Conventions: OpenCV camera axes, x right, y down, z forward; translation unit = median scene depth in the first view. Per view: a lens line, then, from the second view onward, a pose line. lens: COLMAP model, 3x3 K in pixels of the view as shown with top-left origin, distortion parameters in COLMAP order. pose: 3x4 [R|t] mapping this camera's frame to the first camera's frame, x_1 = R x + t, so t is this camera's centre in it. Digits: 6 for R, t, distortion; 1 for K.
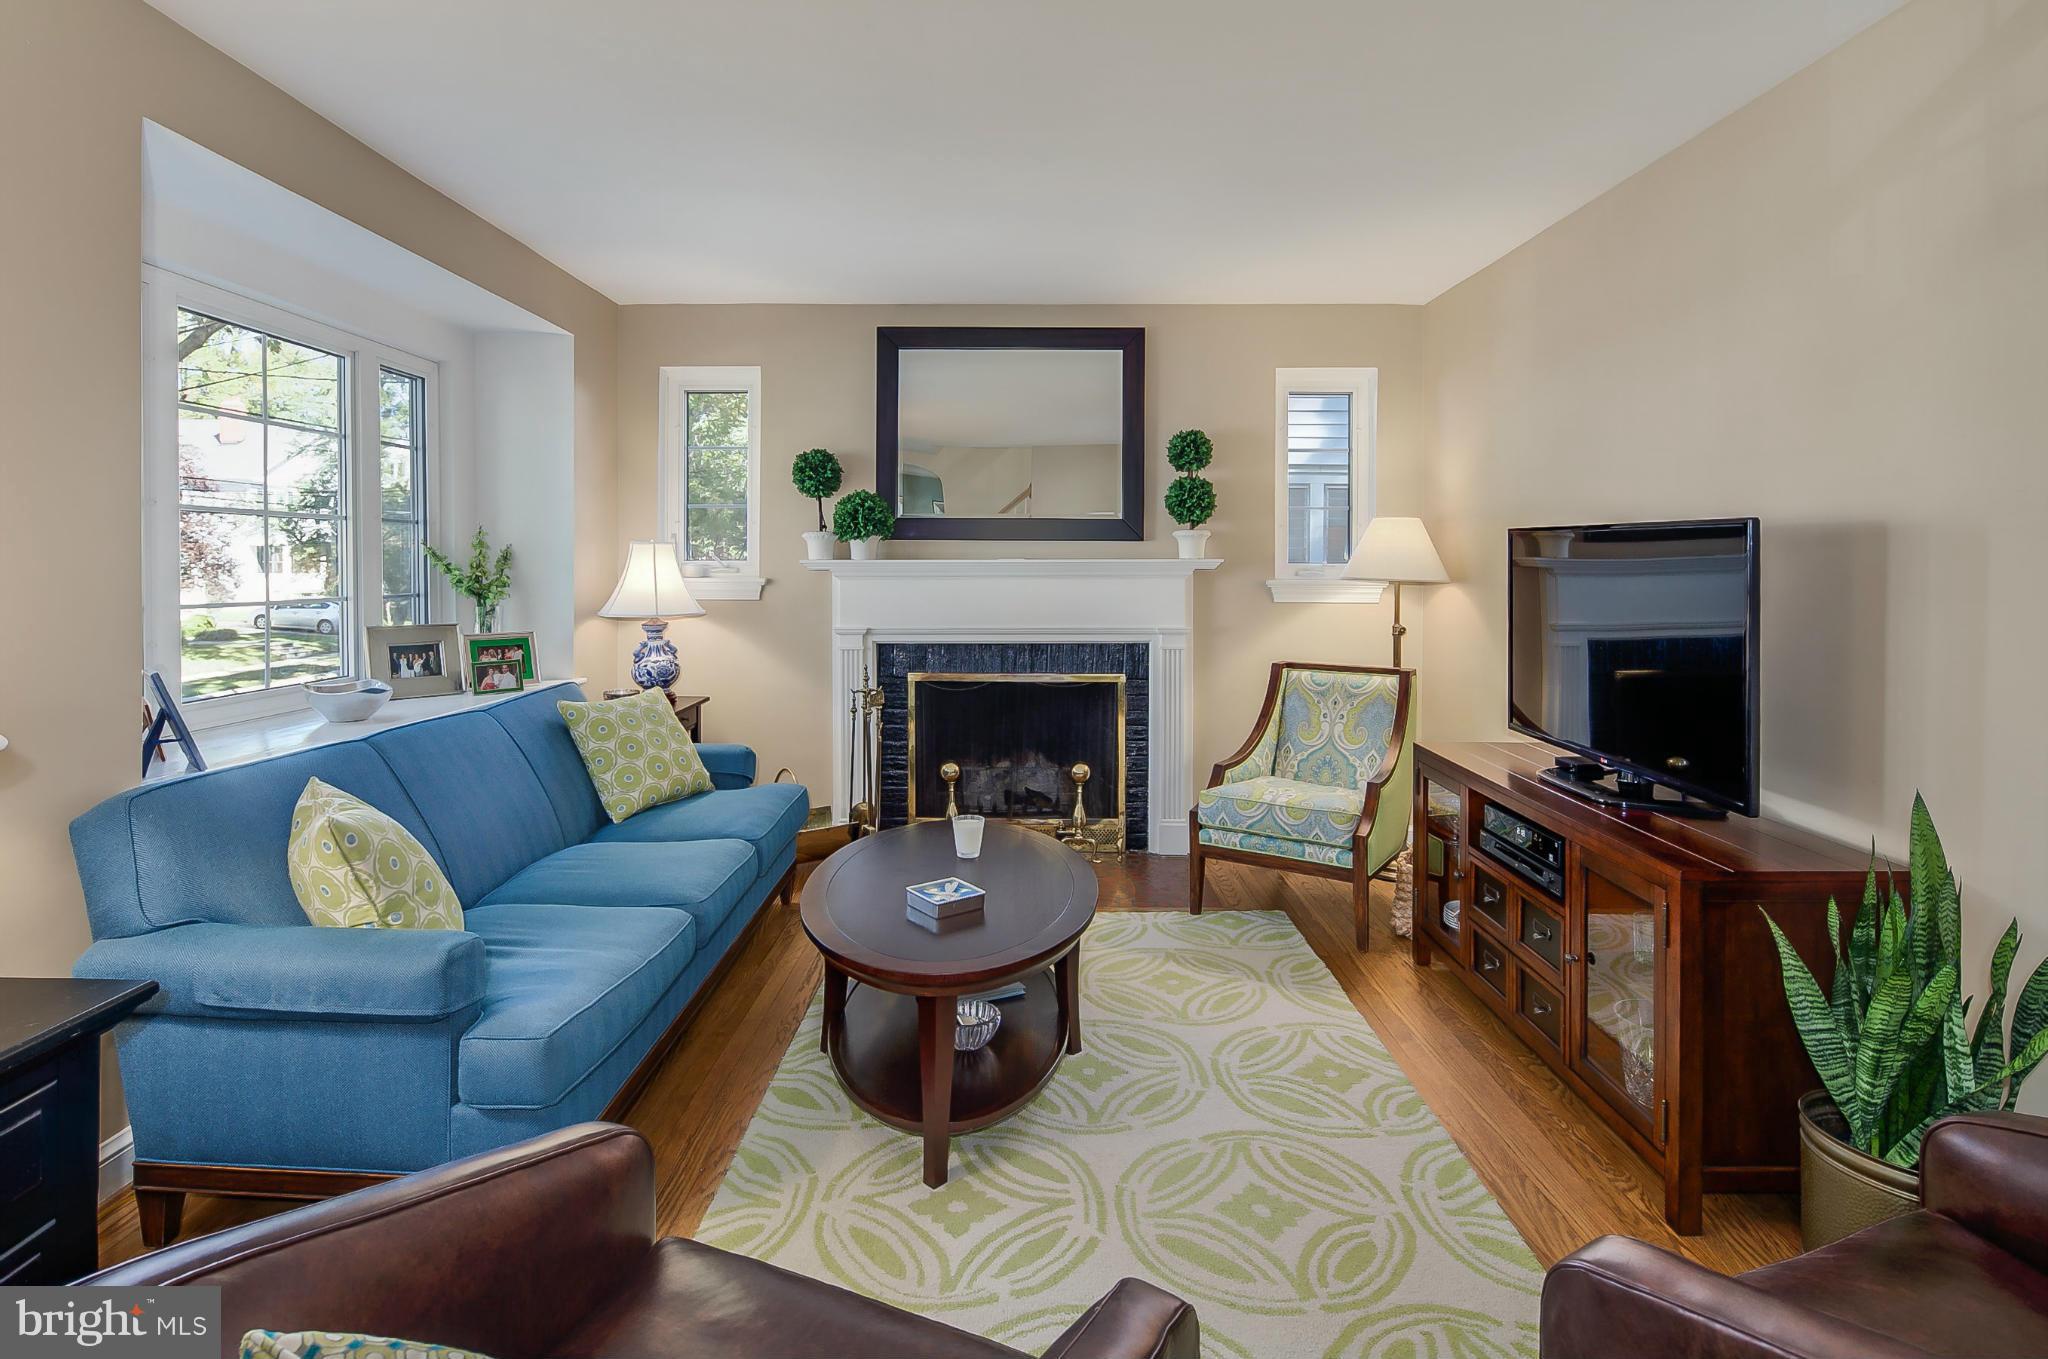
lens RADIAL K [[1041.3, 0, 1011.8], [0, 1041.3, 580.0], [0, 0, 1]] dist [0.005036, -0.005785]
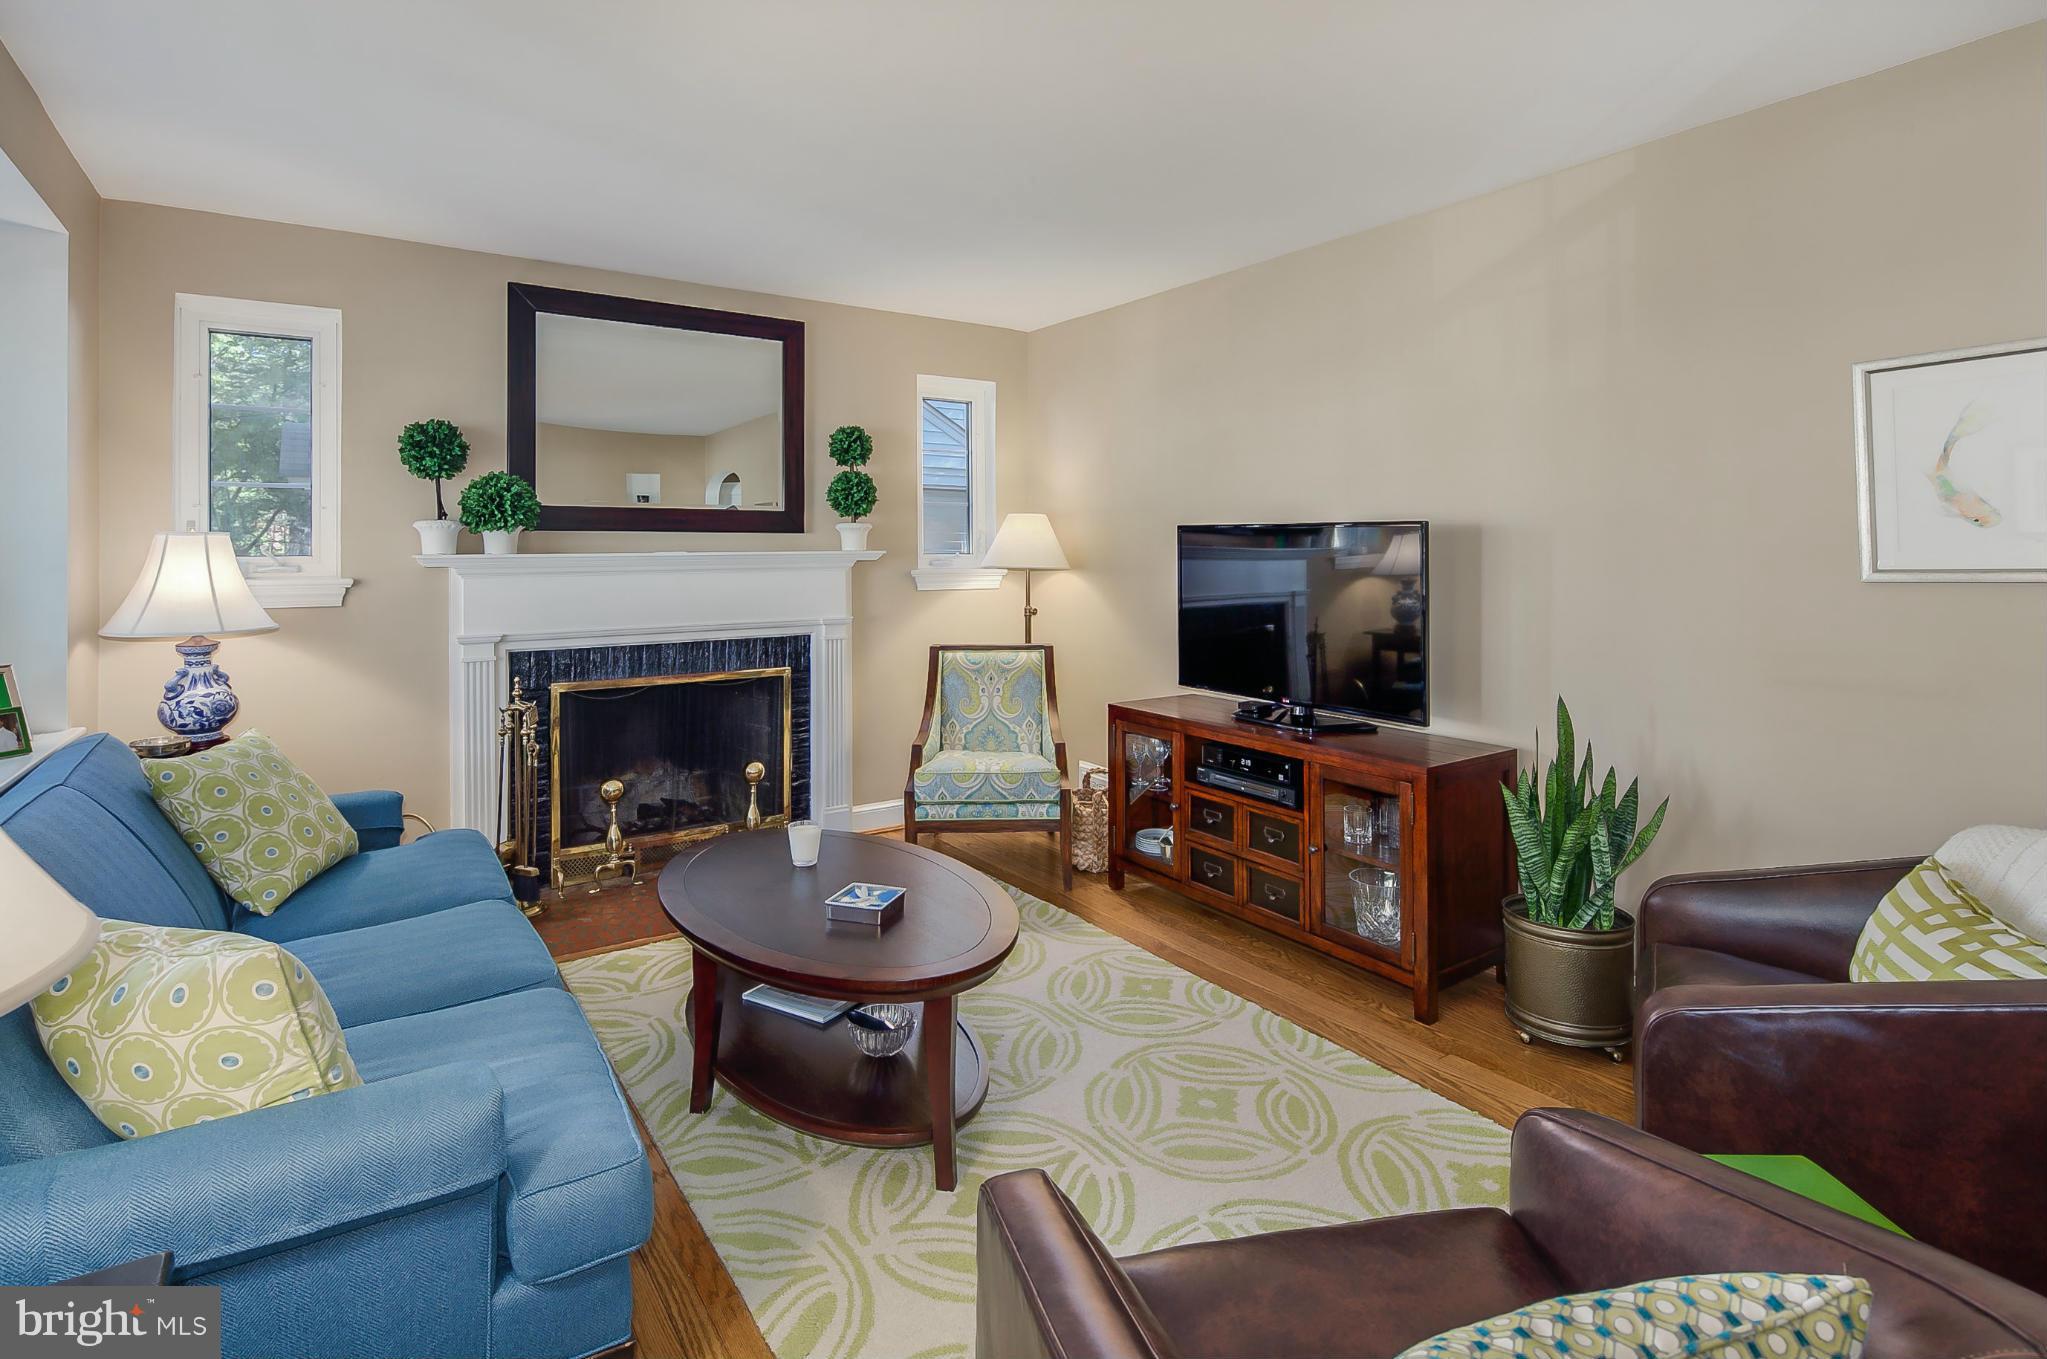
lens RADIAL K [[1018.8, 0, 1022.1], [0, 1018.8, 551.5], [0, 0, 1]] dist [0.003275, -0.001367]
pose [[0.817201, -0.006732, 0.576314, -0.281280], [0.016841, 0.999784, -0.012202, -0.004400], [-0.576107, 0.019677, 0.817137, 0.078526]]
